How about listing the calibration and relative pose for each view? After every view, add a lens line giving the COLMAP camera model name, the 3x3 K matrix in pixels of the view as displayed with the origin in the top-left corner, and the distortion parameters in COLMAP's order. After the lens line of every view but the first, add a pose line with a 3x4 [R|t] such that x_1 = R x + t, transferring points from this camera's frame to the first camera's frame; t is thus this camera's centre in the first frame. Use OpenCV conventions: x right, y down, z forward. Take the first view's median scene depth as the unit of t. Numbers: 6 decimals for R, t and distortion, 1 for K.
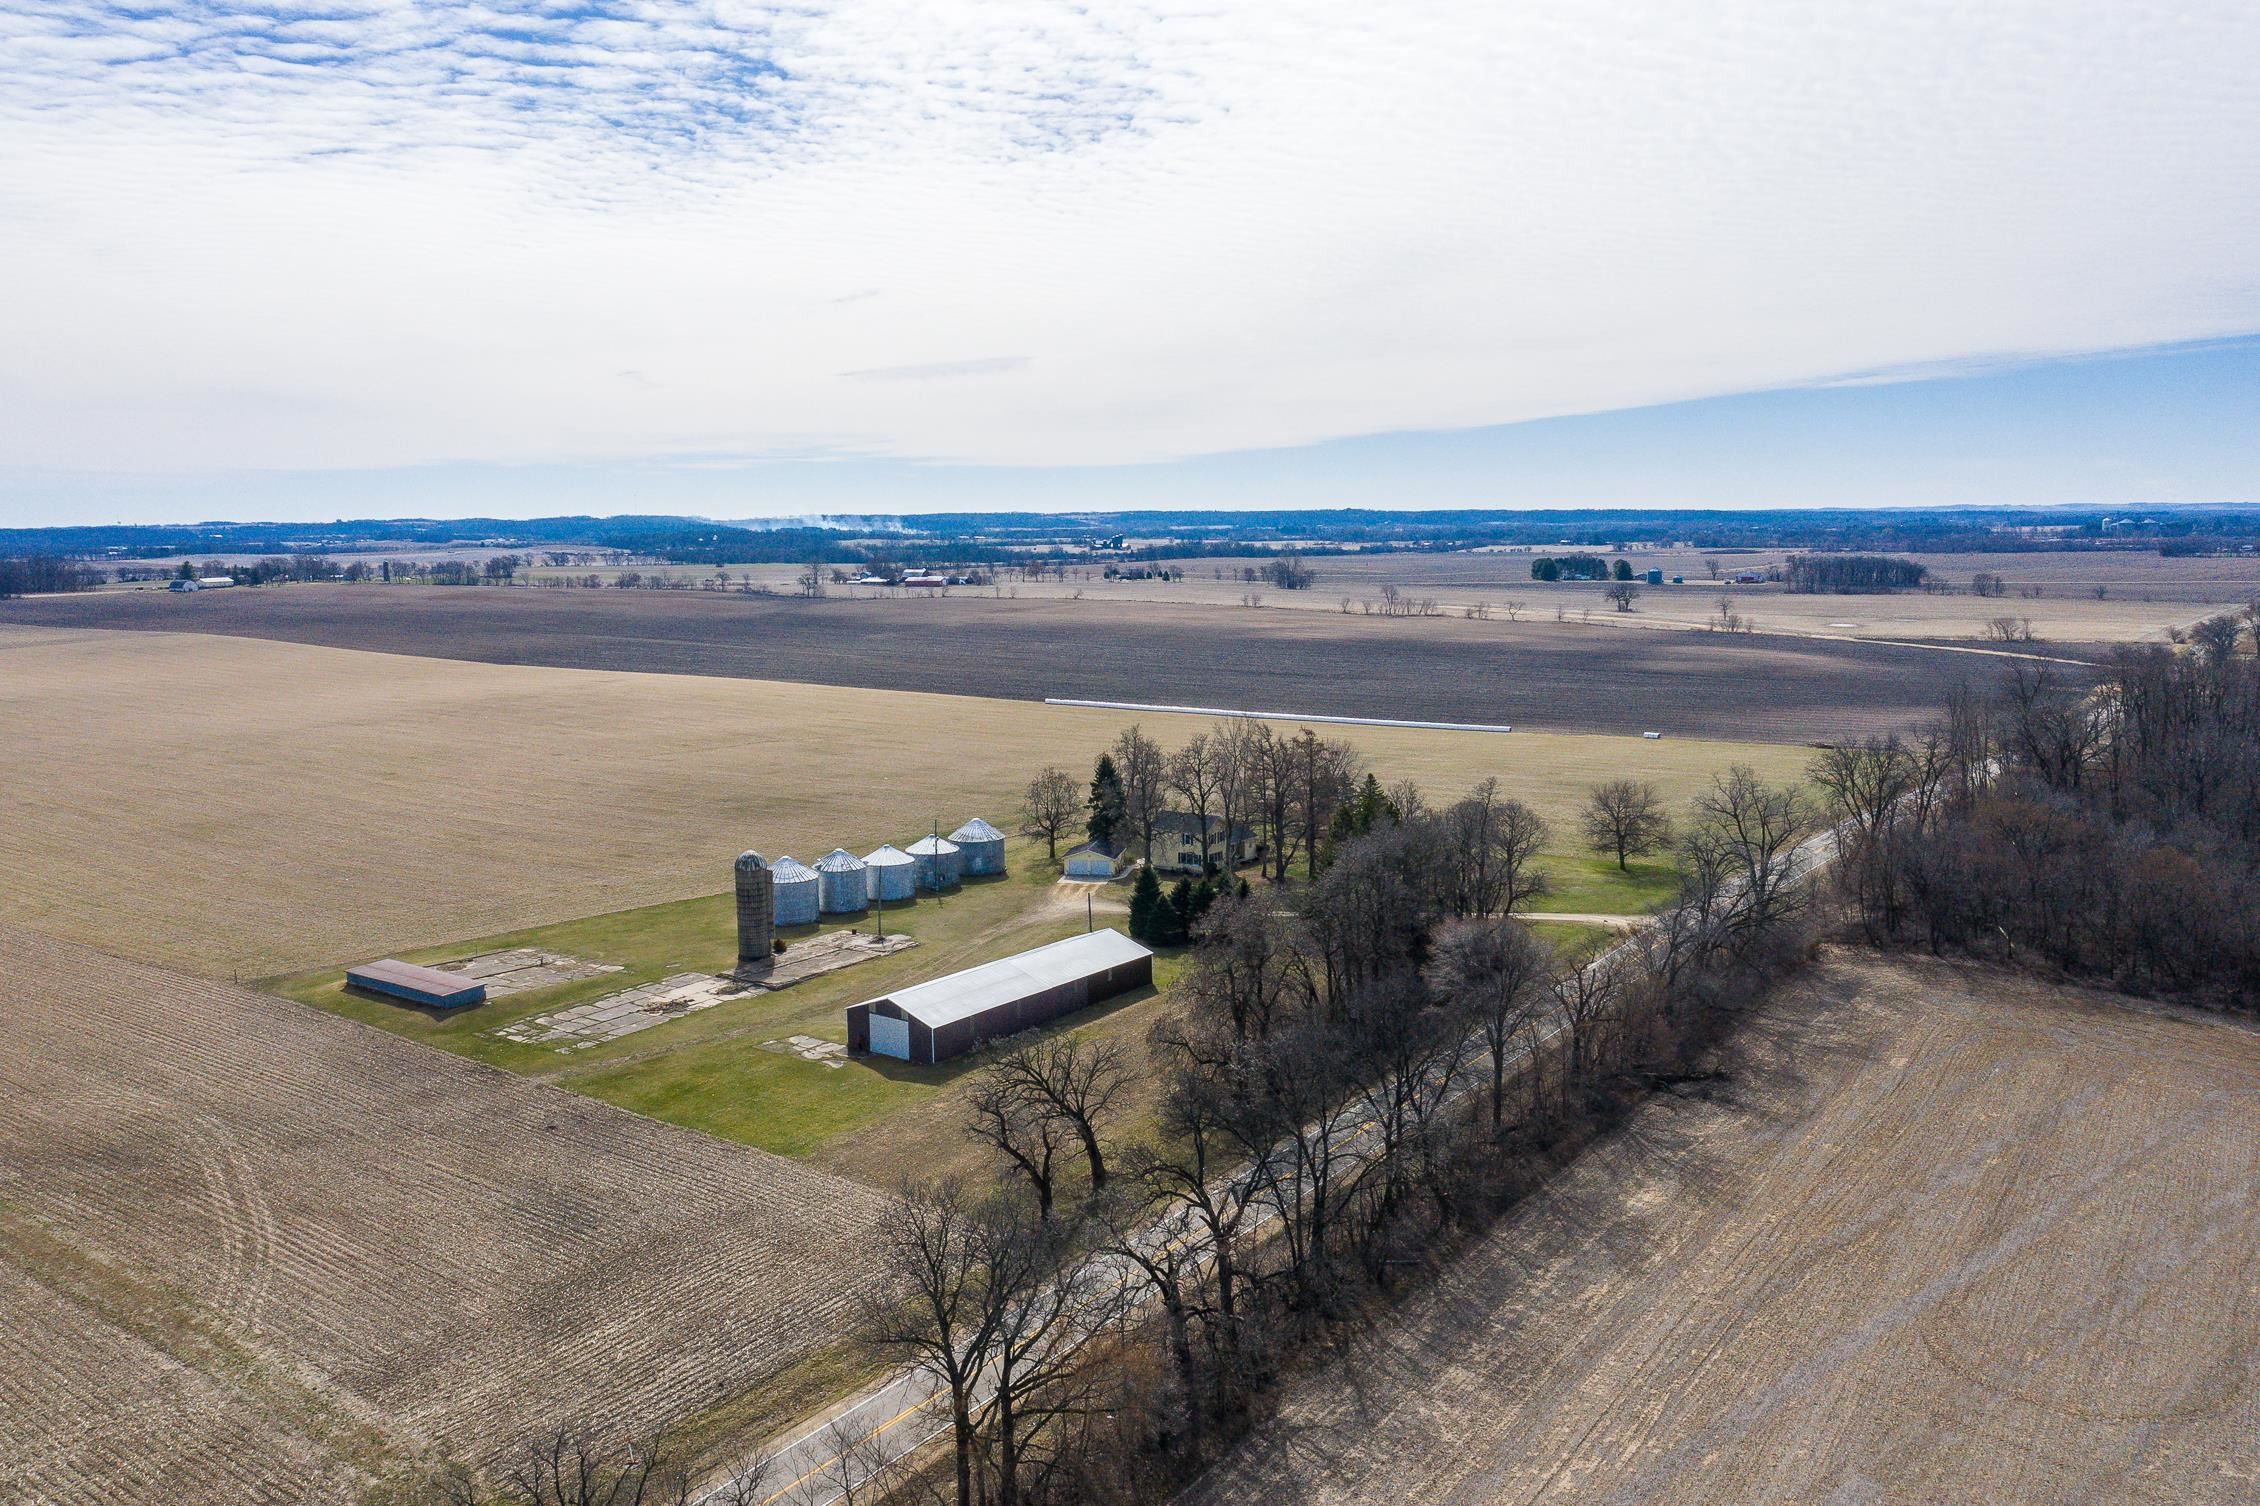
lens RADIAL K [[1729.5, 0, 1130.0], [0, 1729.5, 753.0], [0, 0, 1]] dist [-0.009968, -0.005670]
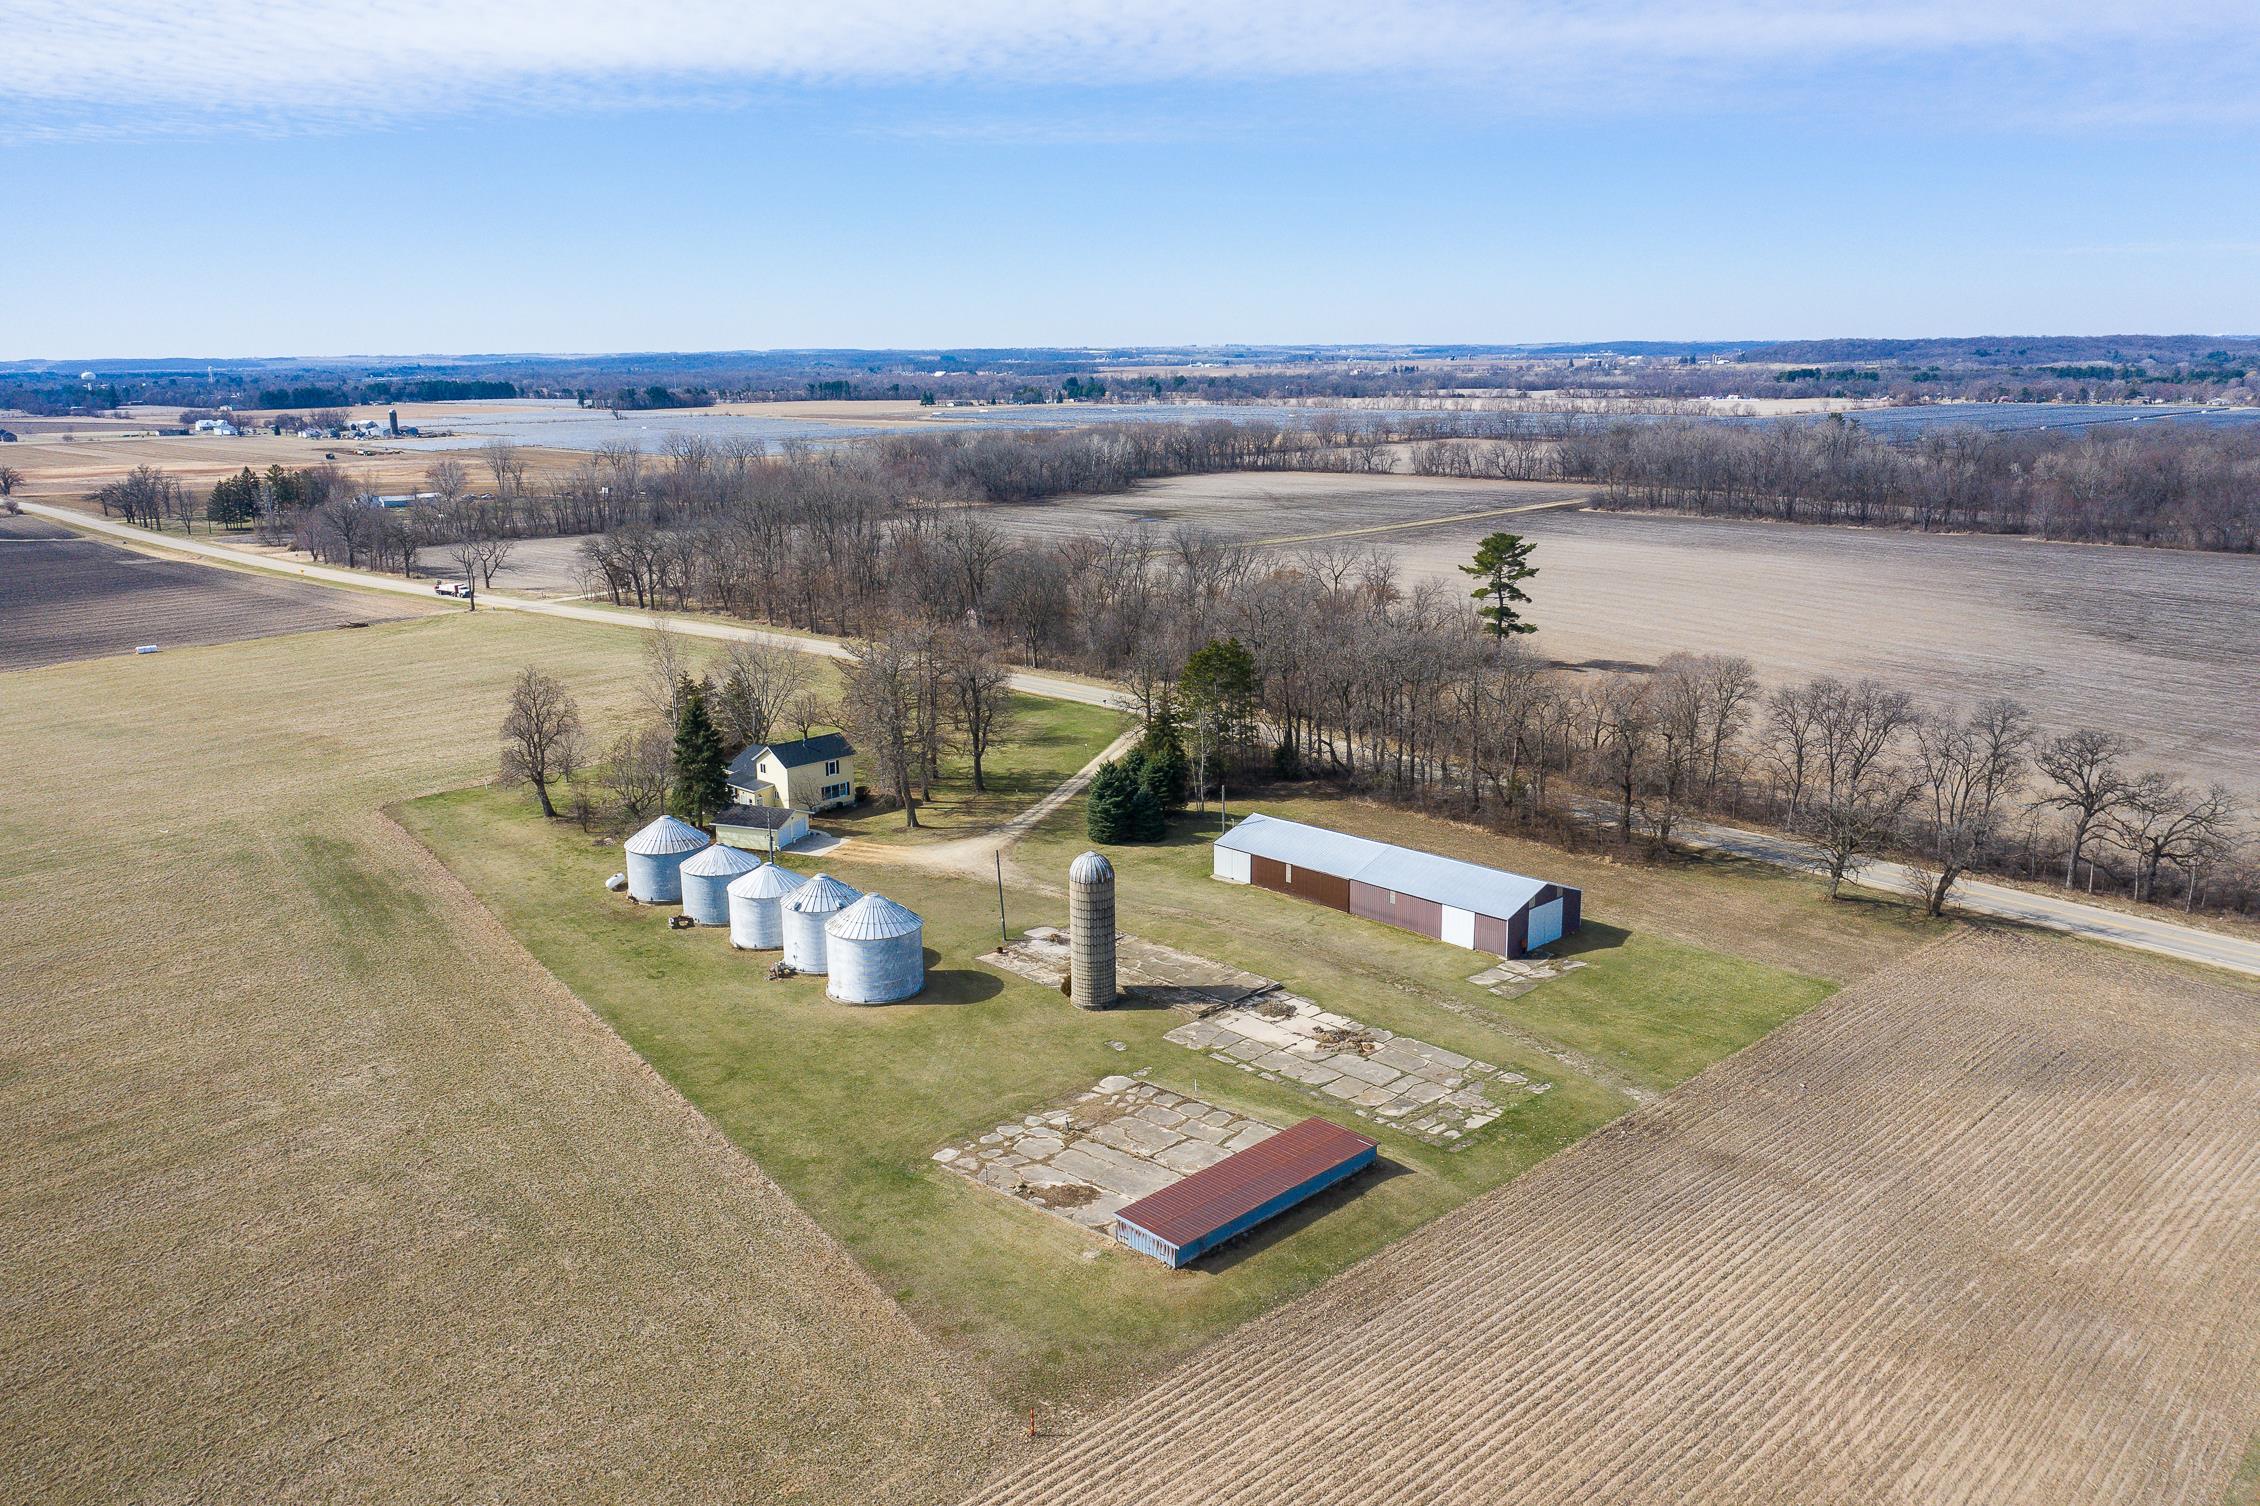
lens RADIAL K [[1779.7, 0, 1076.8], [0, 1779.7, 755.0], [0, 0, 1]] dist [0.008146, -0.043723]
pose [[0.176568, -0.208103, 0.962038, -1.009435], [0.145280, 0.972199, 0.183637, -0.125720], [-0.973508, 0.107340, 0.201892, 0.976339]]
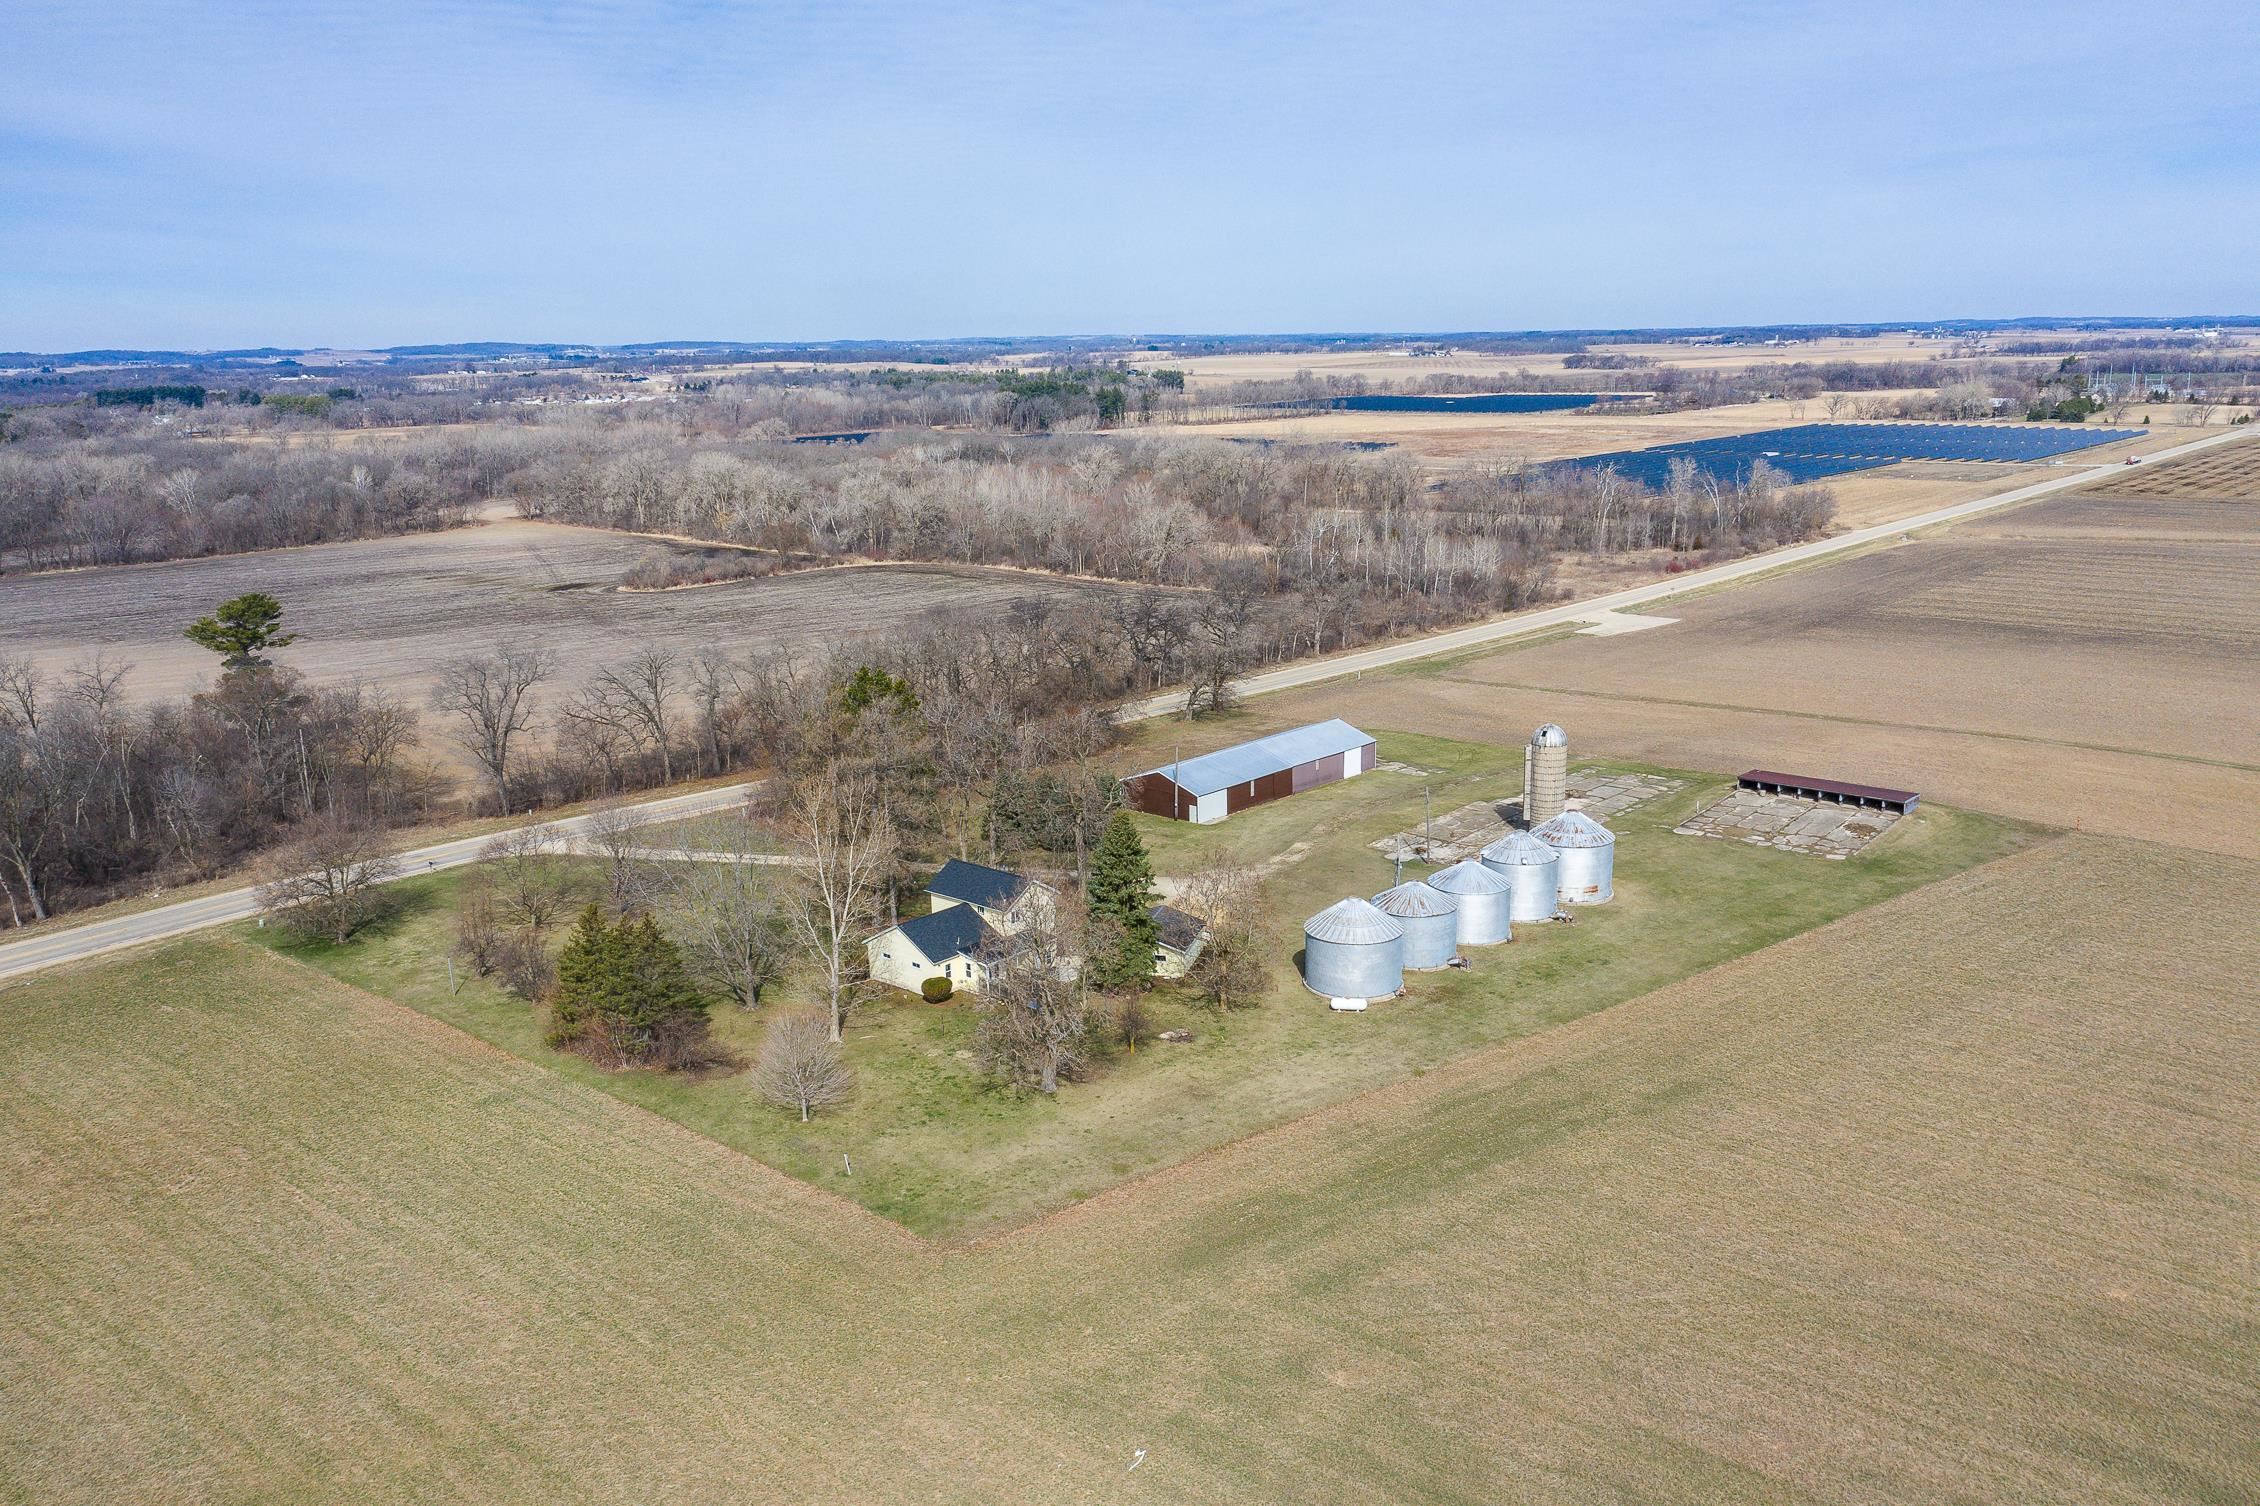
lens RADIAL K [[1786.3, 0, 1149.1], [0, 1786.3, 748.0], [0, 0, 1]] dist [-0.014783, 0.003987]
pose [[-0.997137, 0.011605, 0.074721, -0.091186], [0.037523, 0.933845, 0.355705, -0.307297], [-0.065650, 0.357491, -0.931606, 2.140049]]
